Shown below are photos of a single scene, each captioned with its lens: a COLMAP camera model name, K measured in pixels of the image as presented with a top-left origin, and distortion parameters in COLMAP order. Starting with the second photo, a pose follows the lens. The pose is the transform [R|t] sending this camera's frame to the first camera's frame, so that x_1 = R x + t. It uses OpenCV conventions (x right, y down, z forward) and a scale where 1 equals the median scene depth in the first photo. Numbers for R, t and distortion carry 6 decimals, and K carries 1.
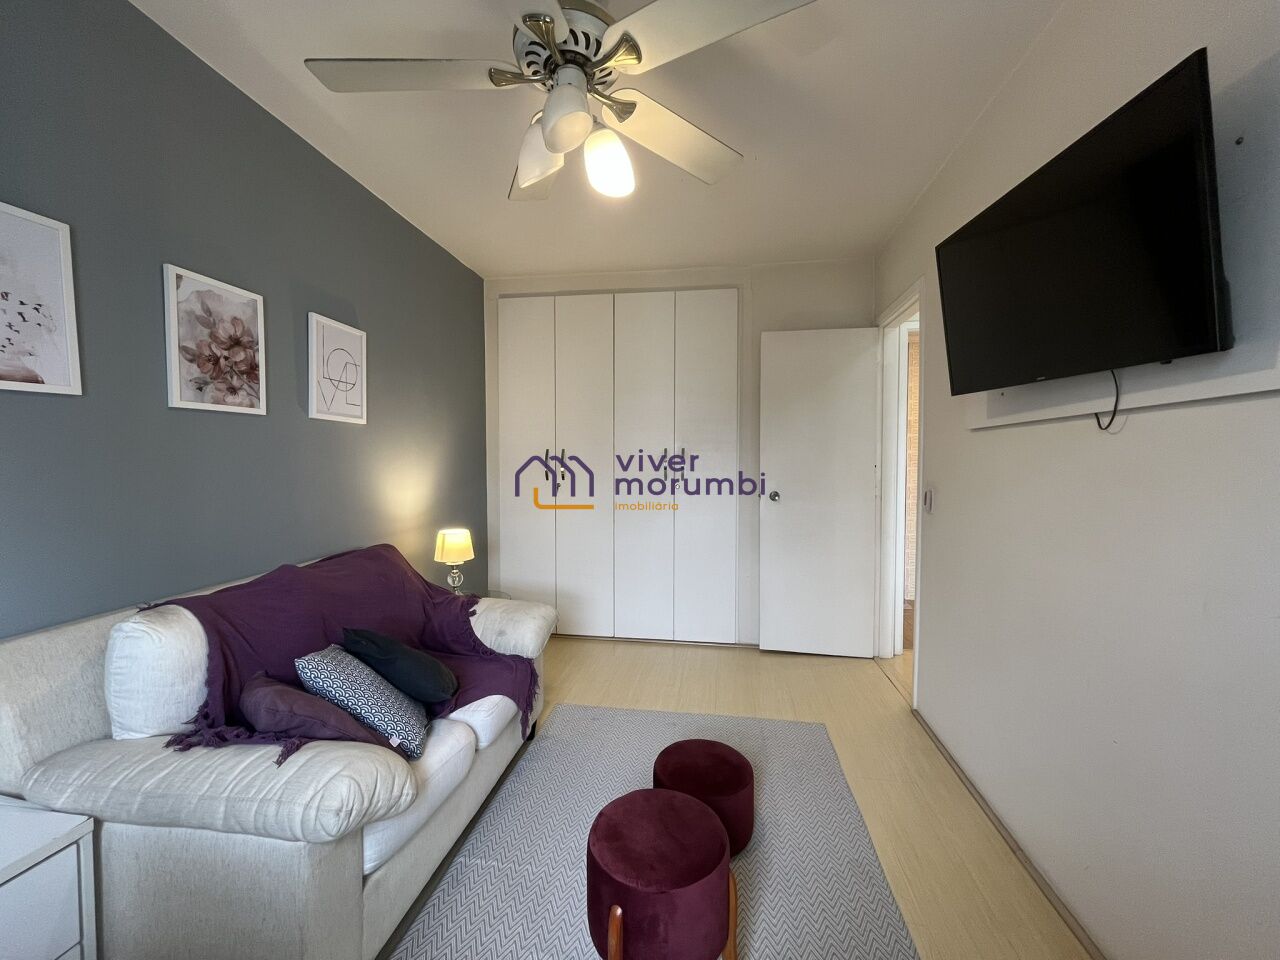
lens RADIAL K [[518.1, 0, 639.9], [0, 518.1, 477.0], [0, 0, 1]] dist [-0.003551, -0.000279]
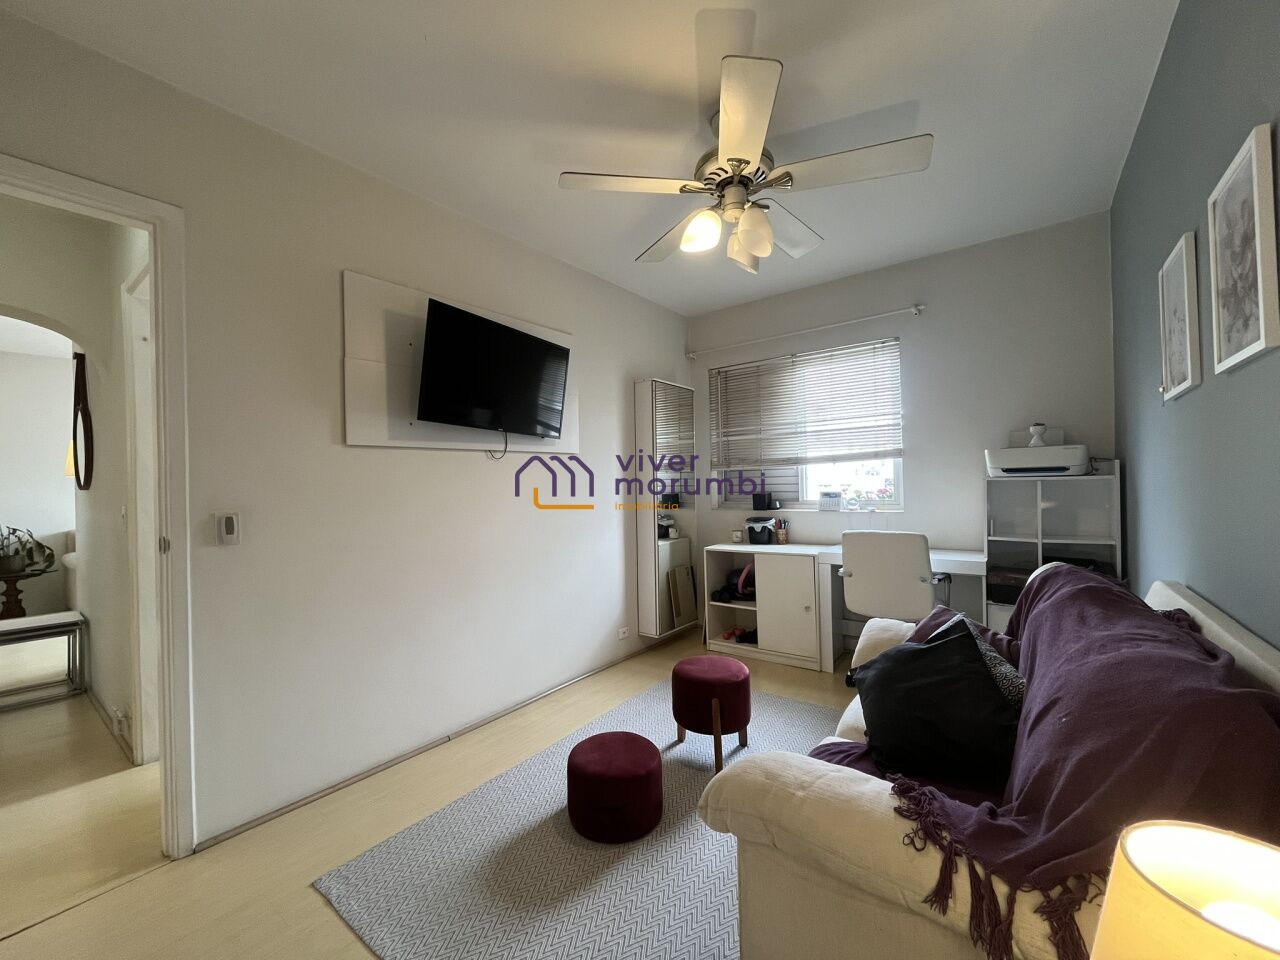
lens RADIAL K [[518.1, 0, 639.6], [0, 518.1, 480.1], [0, 0, 1]] dist [-0.003551, -0.000279]
pose [[-0.878461, 0.023509, 0.477235, -0.441085], [0.040277, 0.998877, 0.024933, -0.025830], [-0.476113, 0.041125, -0.878422, 1.881496]]
